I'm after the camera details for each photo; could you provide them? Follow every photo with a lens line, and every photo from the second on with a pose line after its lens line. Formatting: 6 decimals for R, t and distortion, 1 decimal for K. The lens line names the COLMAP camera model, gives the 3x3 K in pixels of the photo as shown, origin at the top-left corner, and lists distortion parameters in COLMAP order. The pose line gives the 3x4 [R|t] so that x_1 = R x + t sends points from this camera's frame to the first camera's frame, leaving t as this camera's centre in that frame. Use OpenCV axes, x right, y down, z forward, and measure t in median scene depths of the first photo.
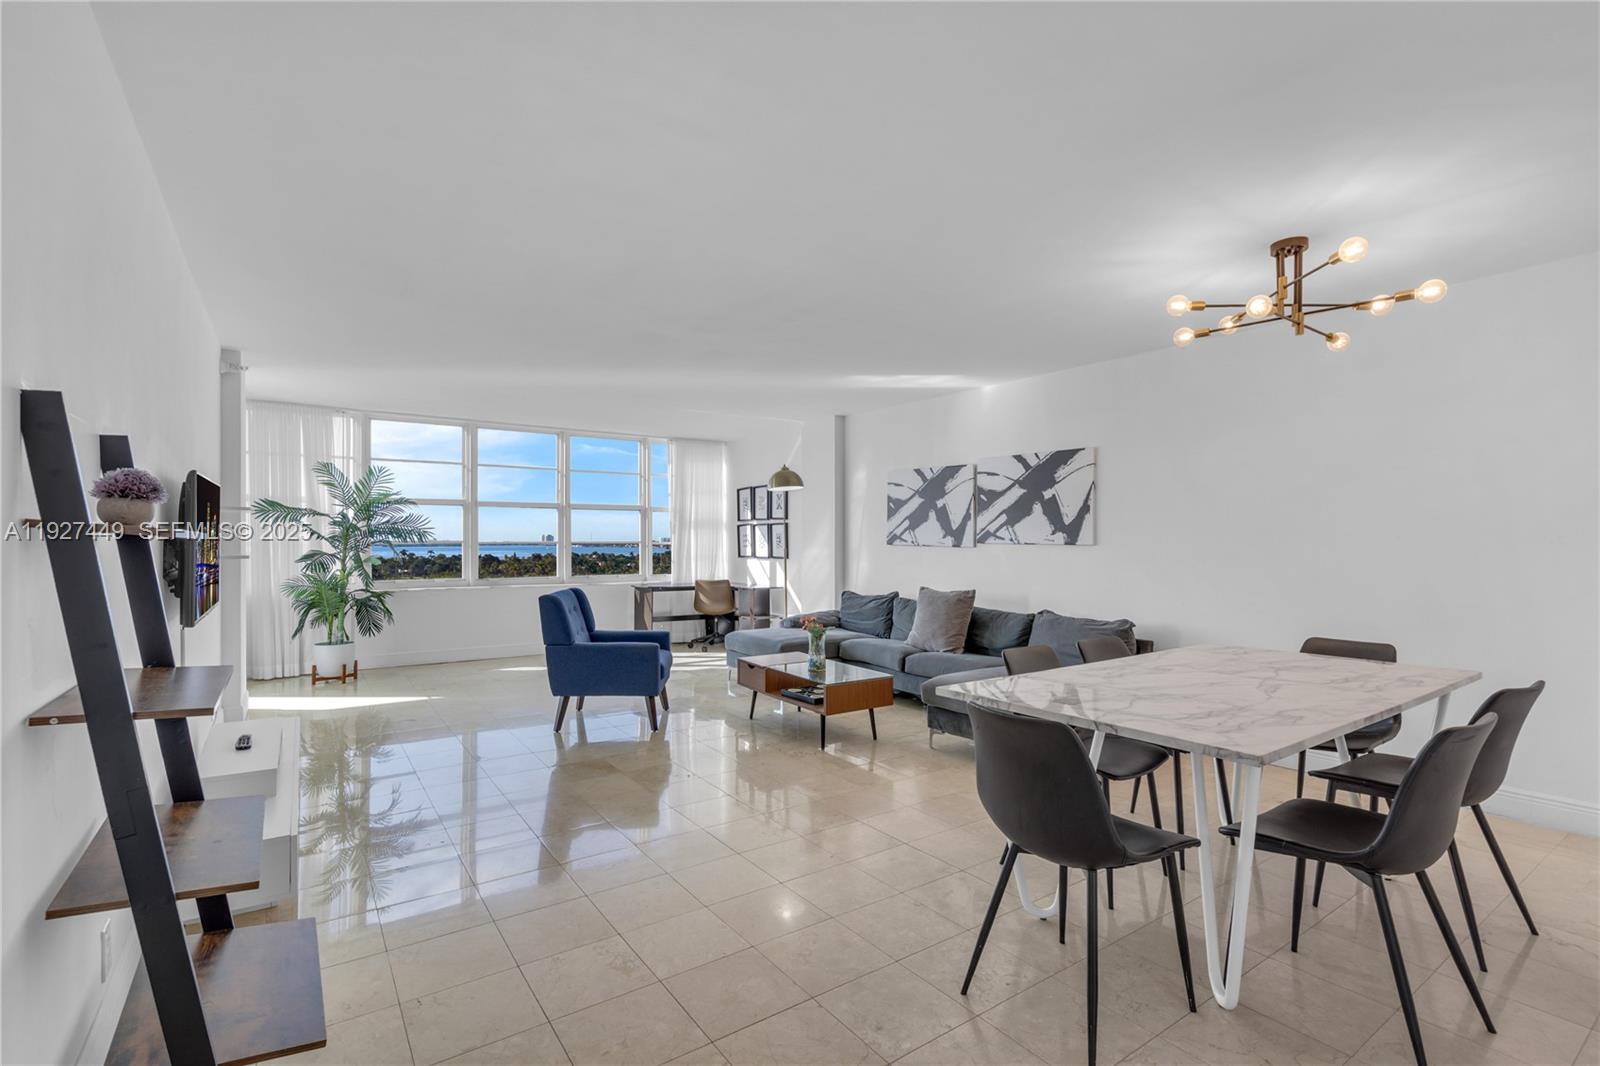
lens RADIAL K [[733.0, 0, 800.0], [0, 733.0, 533.0], [0, 0, 1]] dist [-0.002044, 0.000175]
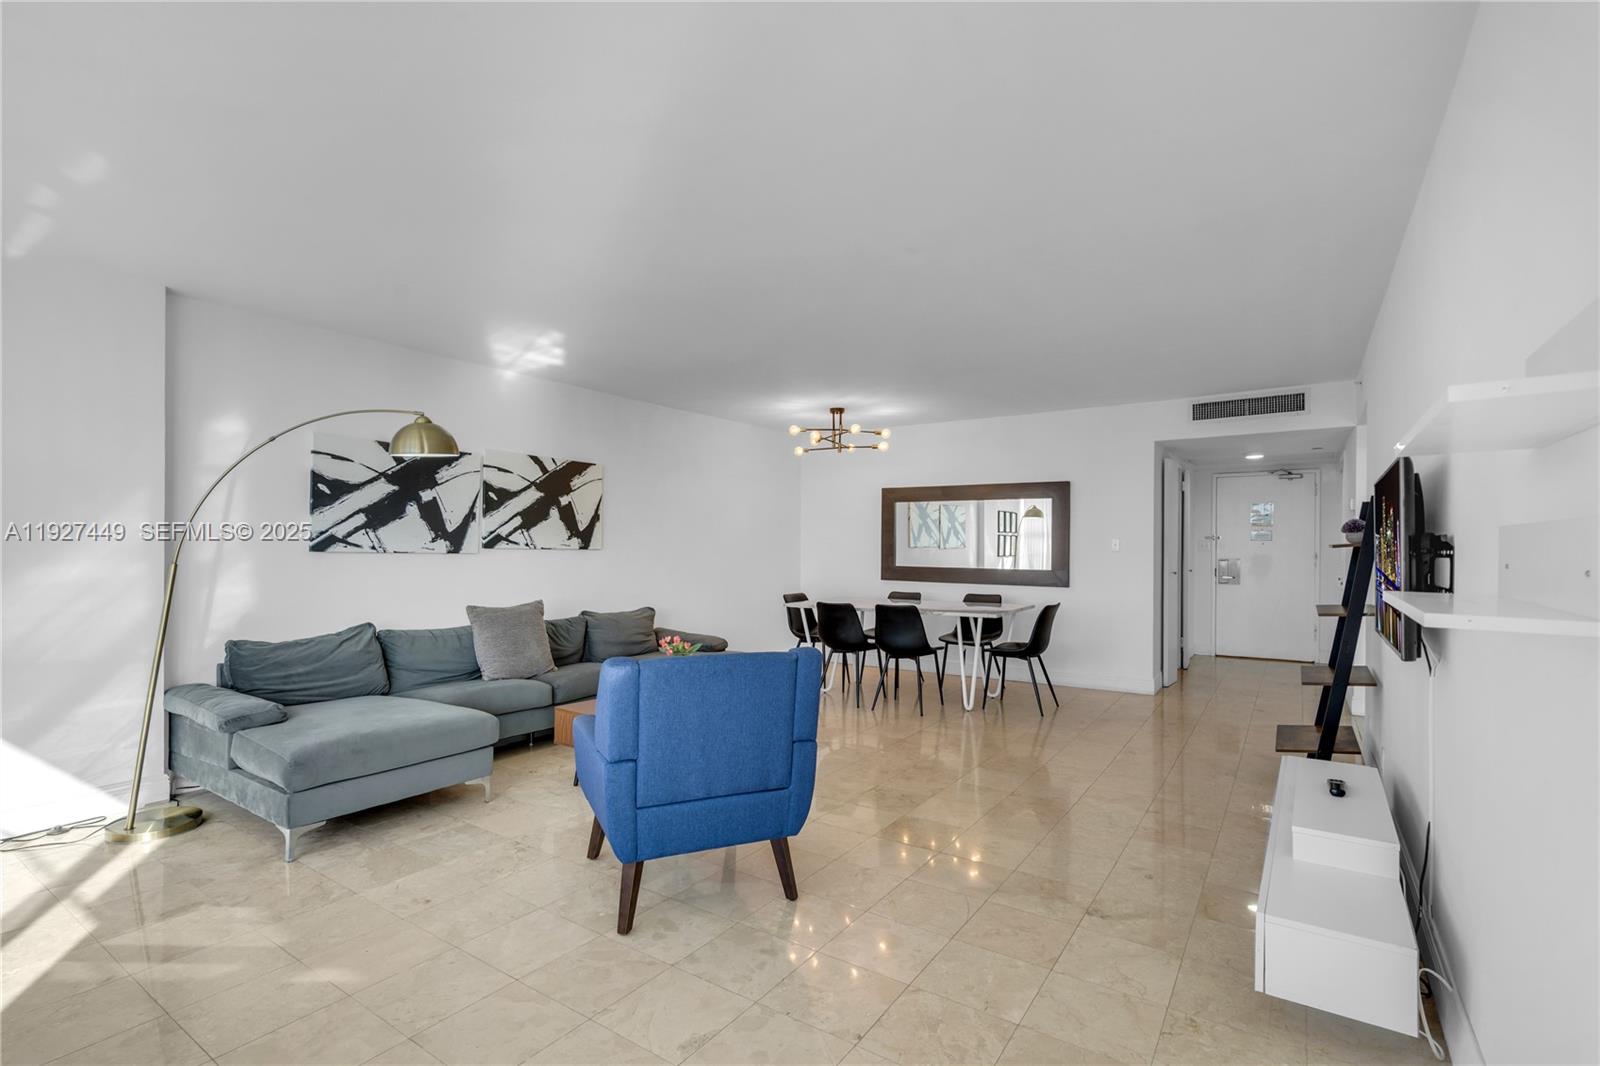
lens RADIAL K [[727.8, 0, 794.6], [0, 727.8, 524.9], [0, 0, 1]] dist [0.001636, -0.000005]
pose [[-0.343540, 0.051753, 0.937711, -0.696485], [0.015334, 0.998656, -0.049498, 0.035100], [-0.939013, -0.002626, -0.343872, 0.992074]]
